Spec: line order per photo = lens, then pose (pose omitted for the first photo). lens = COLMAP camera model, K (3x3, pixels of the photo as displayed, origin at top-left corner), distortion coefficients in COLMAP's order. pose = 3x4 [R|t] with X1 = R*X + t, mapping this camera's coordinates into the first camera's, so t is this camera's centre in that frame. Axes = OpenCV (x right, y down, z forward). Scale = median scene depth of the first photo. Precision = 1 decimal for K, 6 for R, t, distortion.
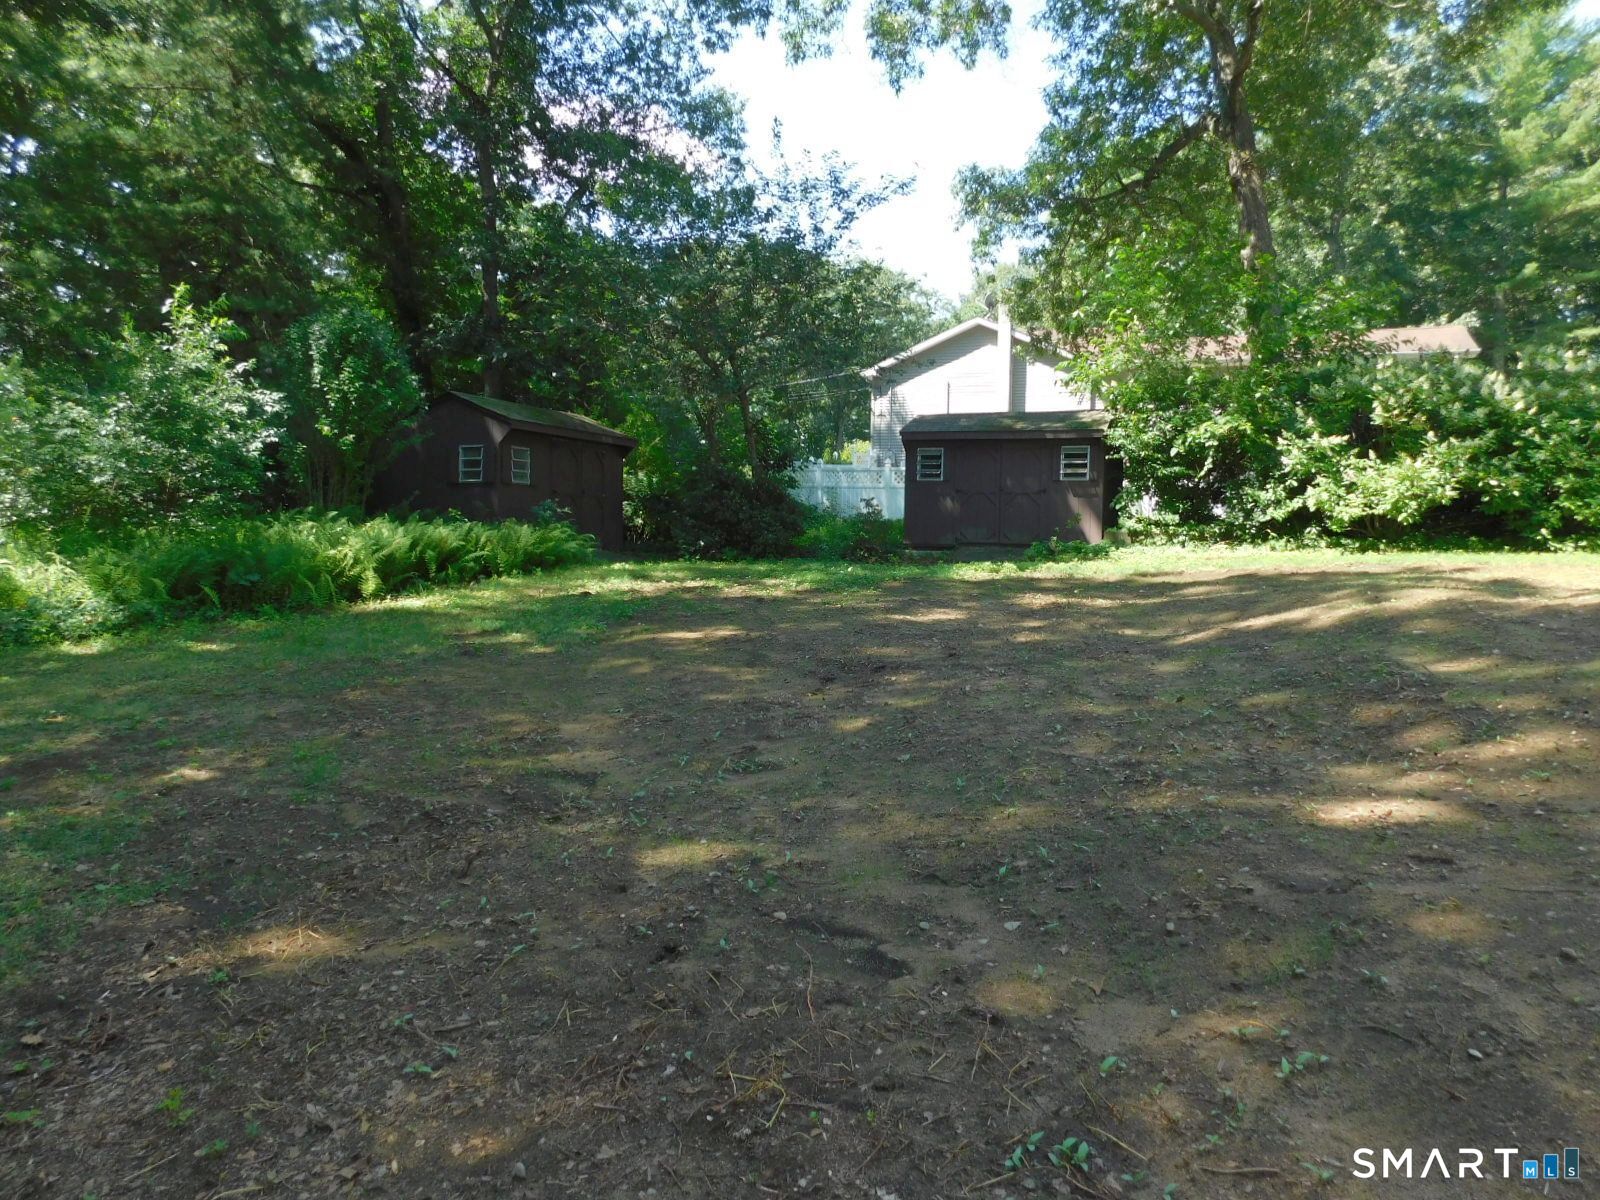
lens RADIAL K [[1072.0, 0, 798.2], [0, 1072.0, 595.6], [0, 0, 1]] dist [-0.044233, 0.023560]
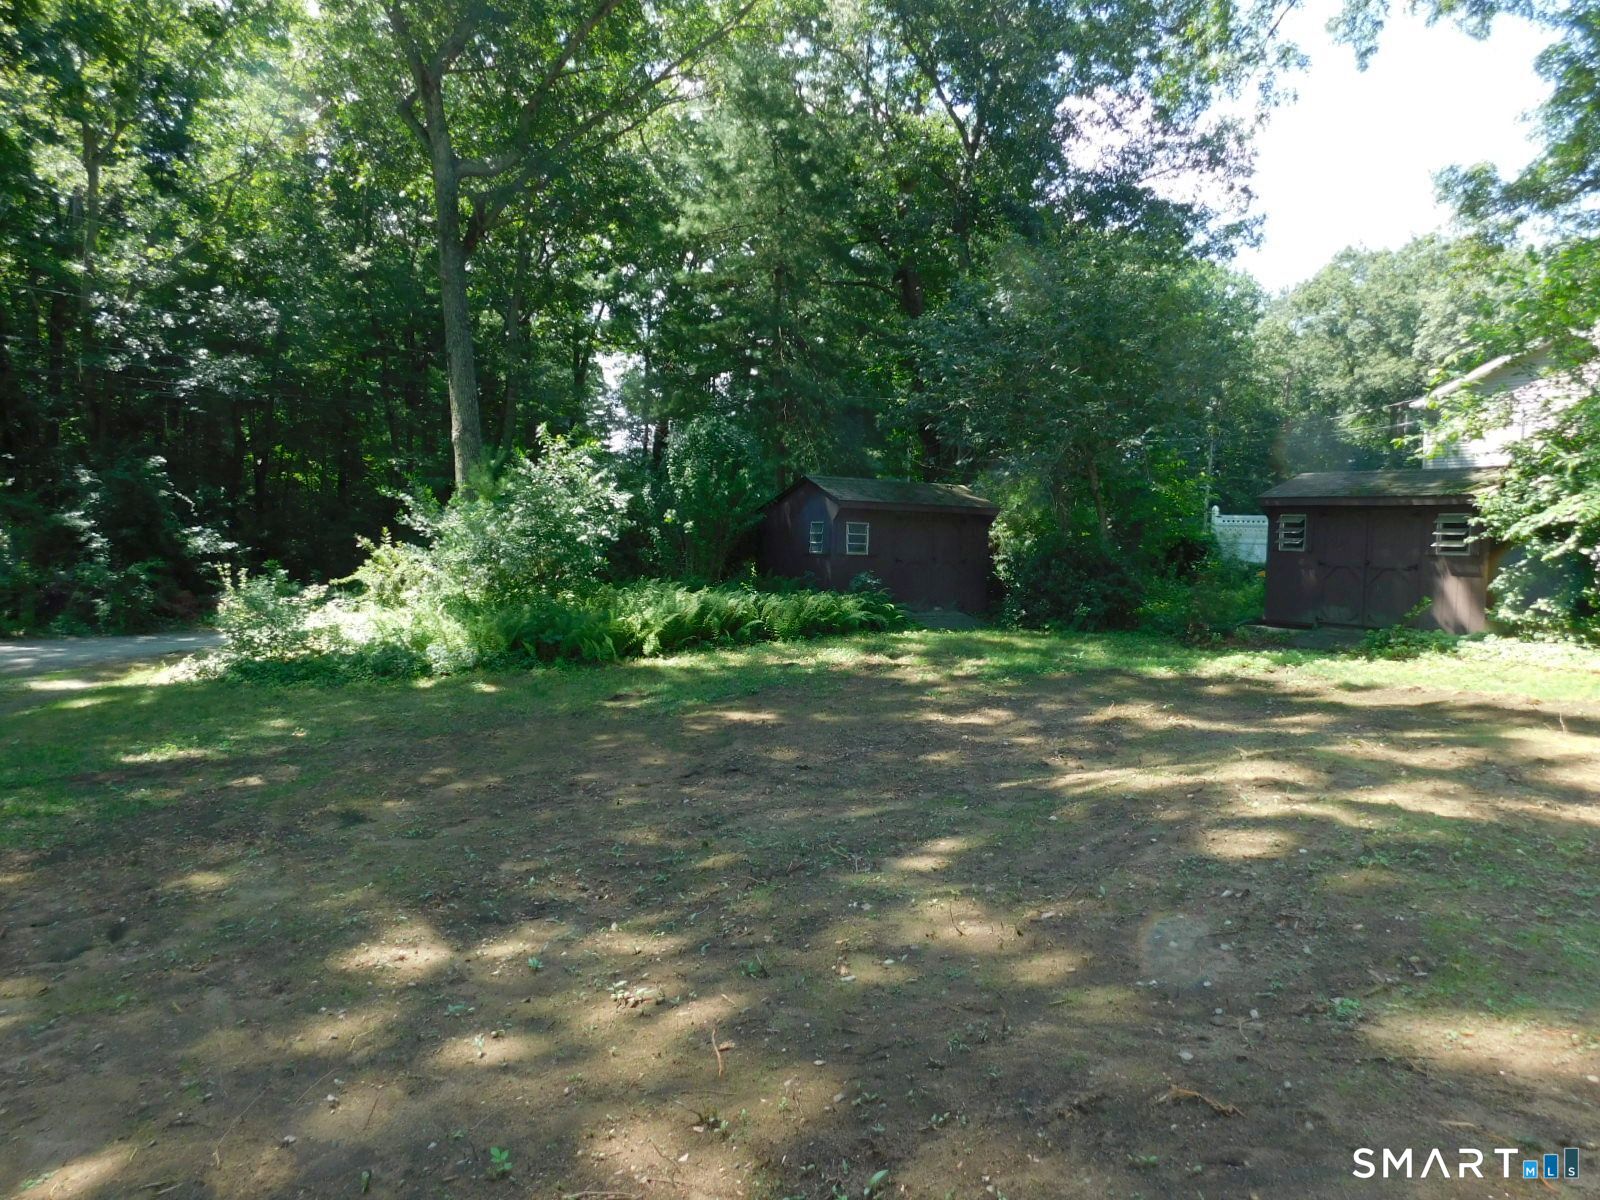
lens RADIAL K [[1072.0, 0, 796.6], [0, 1072.0, 603.2], [0, 0, 1]] dist [-0.044233, 0.023560]
pose [[0.798170, 0.038069, -0.601228, 0.481210], [-0.048355, 0.998830, -0.000950, -0.064713], [0.600489, 0.029831, 0.799077, 0.081937]]
